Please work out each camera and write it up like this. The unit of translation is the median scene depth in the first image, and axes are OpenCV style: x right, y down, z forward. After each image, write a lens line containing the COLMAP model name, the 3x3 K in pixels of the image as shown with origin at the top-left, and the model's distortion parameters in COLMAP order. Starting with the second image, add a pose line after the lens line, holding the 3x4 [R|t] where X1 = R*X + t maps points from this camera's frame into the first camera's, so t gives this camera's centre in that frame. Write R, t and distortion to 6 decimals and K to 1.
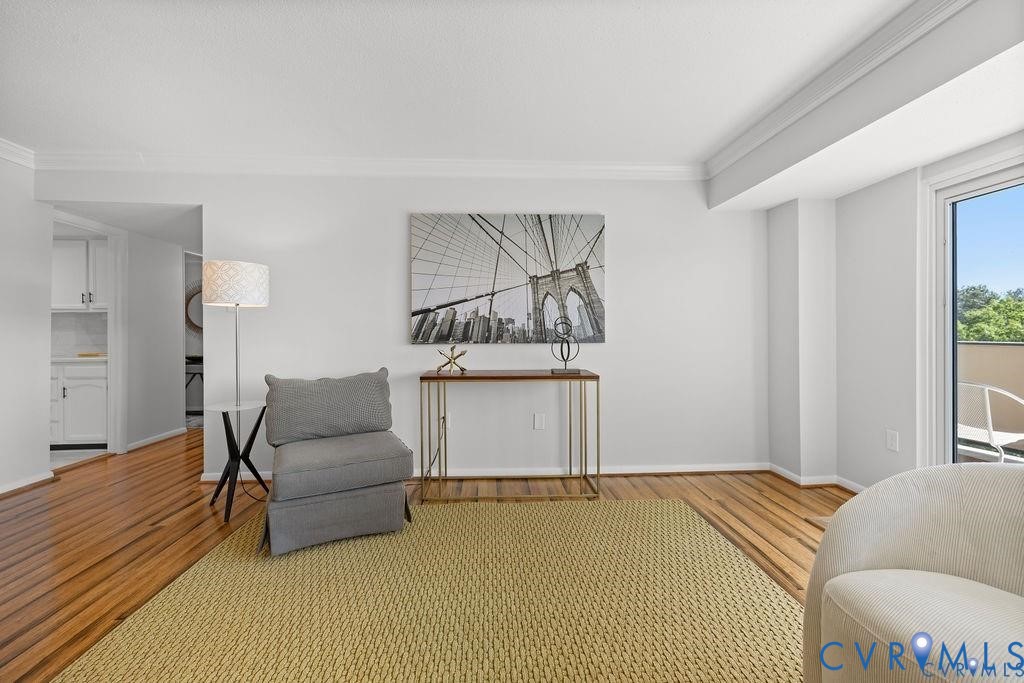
lens RADIAL K [[425.1, 0, 512.7], [0, 425.1, 331.7], [0, 0, 1]] dist [0.000961, 0.000055]
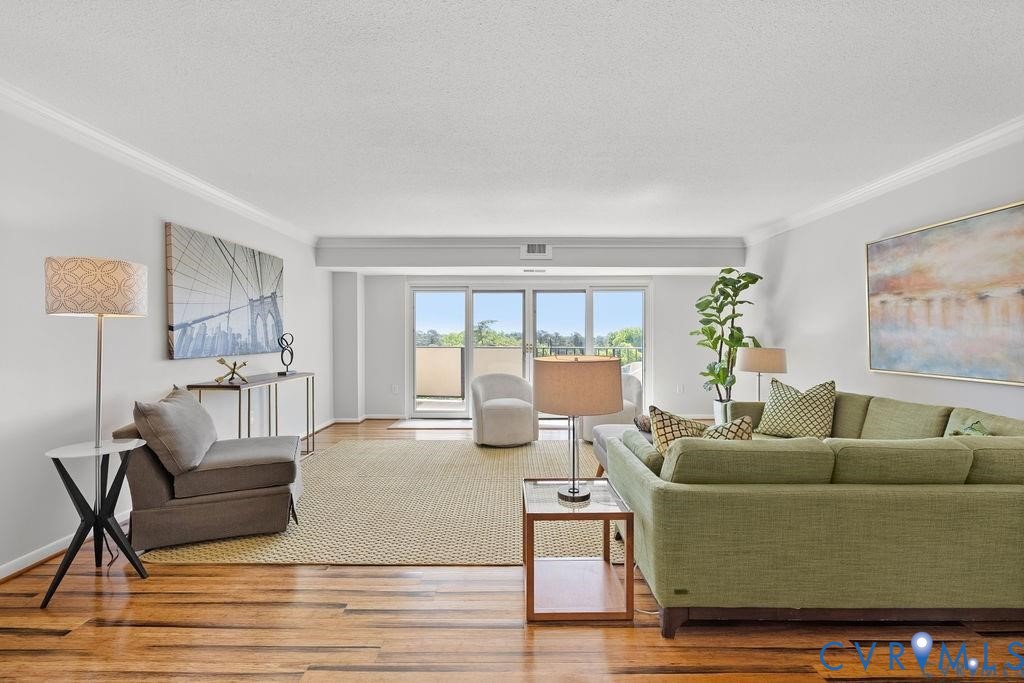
lens RADIAL K [[434.0, 0, 512.2], [0, 434.0, 332.3], [0, 0, 1]] dist [0.001102, 0.000100]
pose [[0.059090, 0.012725, 0.998172, -1.153727], [0.003214, 0.999911, -0.012937, -0.016745], [-0.998247, 0.003972, 0.059044, 0.179323]]
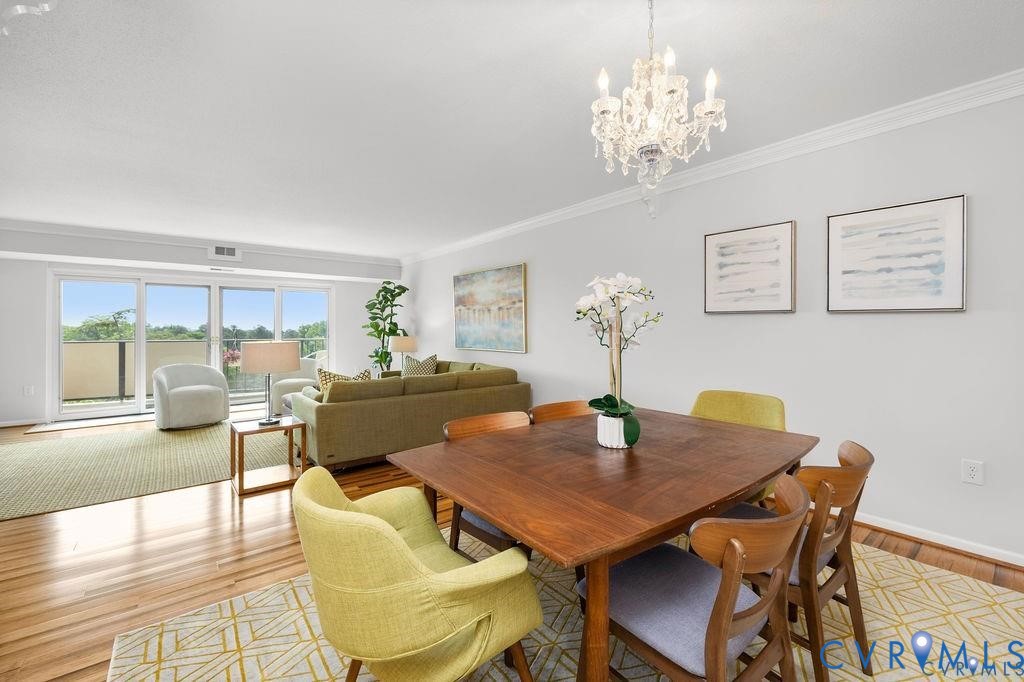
lens RADIAL K [[434.0, 0, 512.2], [0, 434.0, 331.8], [0, 0, 1]] dist [0.001102, 0.000100]
pose [[-0.574796, -0.000356, 0.818297, -1.721256], [0.007666, 0.999954, 0.005820, -0.013489], [-0.818261, 0.009618, -0.574767, 0.248968]]
